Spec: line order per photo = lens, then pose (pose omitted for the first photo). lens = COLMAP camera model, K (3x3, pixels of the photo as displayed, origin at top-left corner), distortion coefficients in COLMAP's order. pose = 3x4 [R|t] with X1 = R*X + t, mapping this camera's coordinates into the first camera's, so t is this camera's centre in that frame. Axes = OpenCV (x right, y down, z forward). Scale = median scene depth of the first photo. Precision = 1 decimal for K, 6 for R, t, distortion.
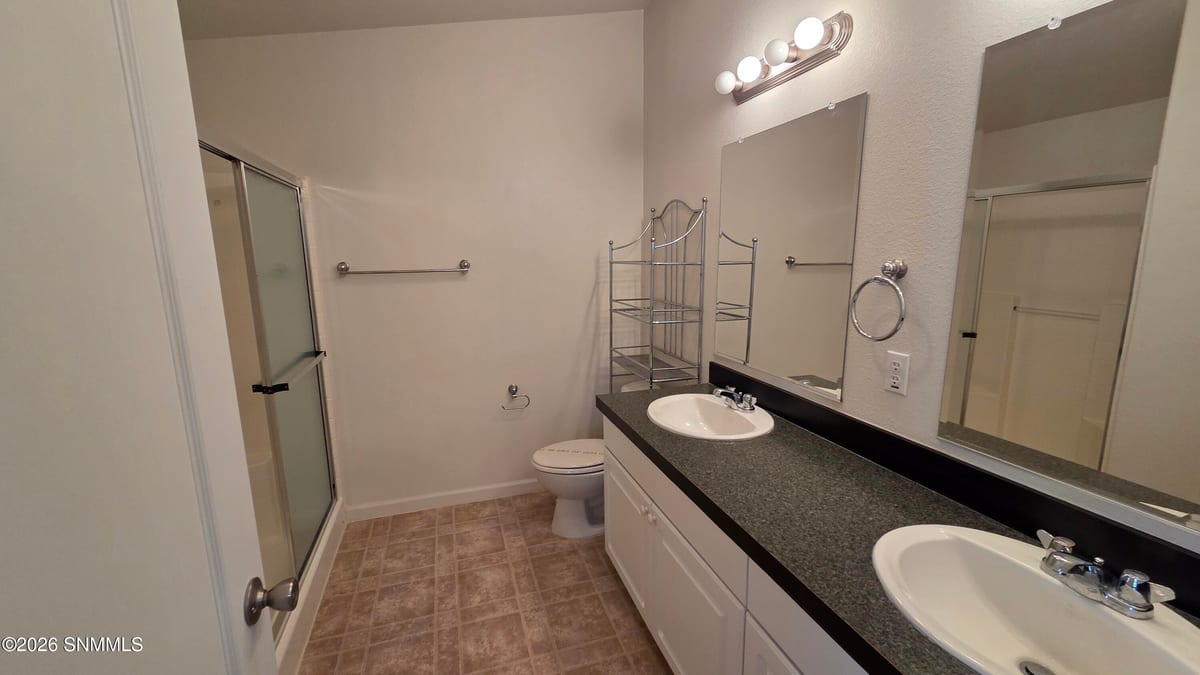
lens RADIAL K [[488.0, 0, 600.0], [0, 488.0, 339.9], [0, 0, 1]] dist [-0.001067, -0.000016]
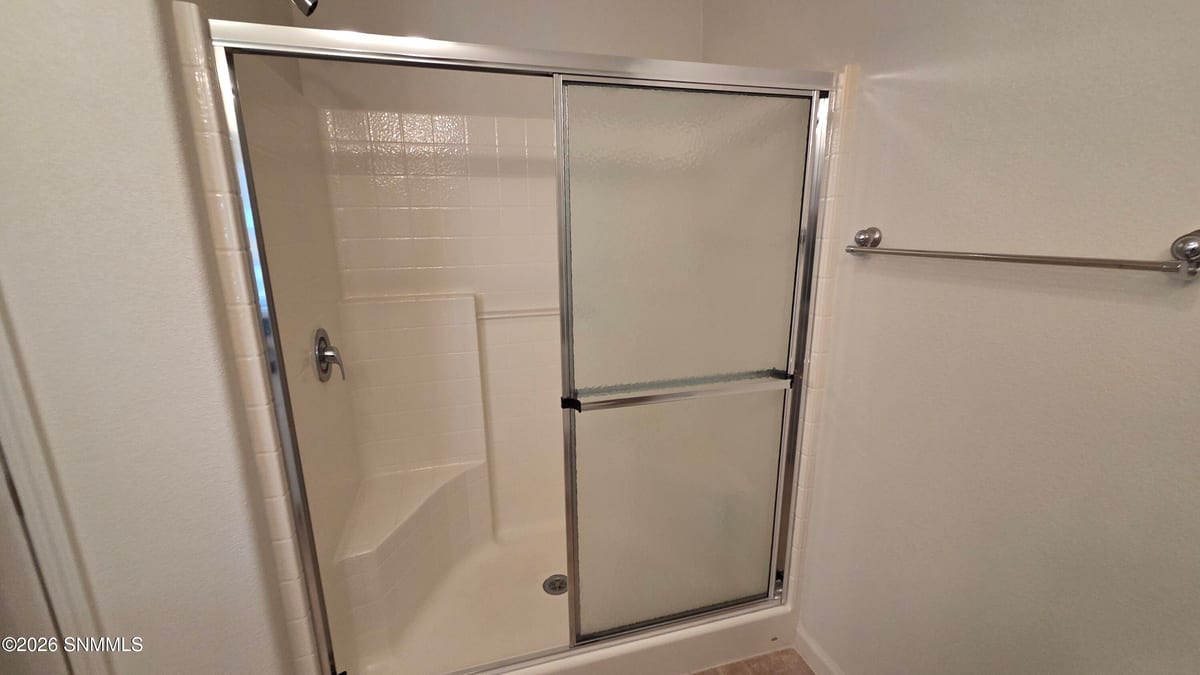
lens RADIAL K [[488.0, 0, 600.3], [0, 488.0, 334.3], [0, 0, 1]] dist [-0.001067, -0.000016]
pose [[-0.042918, 0.242870, -0.969109, 0.003415], [-0.168720, 0.954309, 0.246632, -0.229391], [0.984729, 0.174093, 0.000020, 1.295816]]
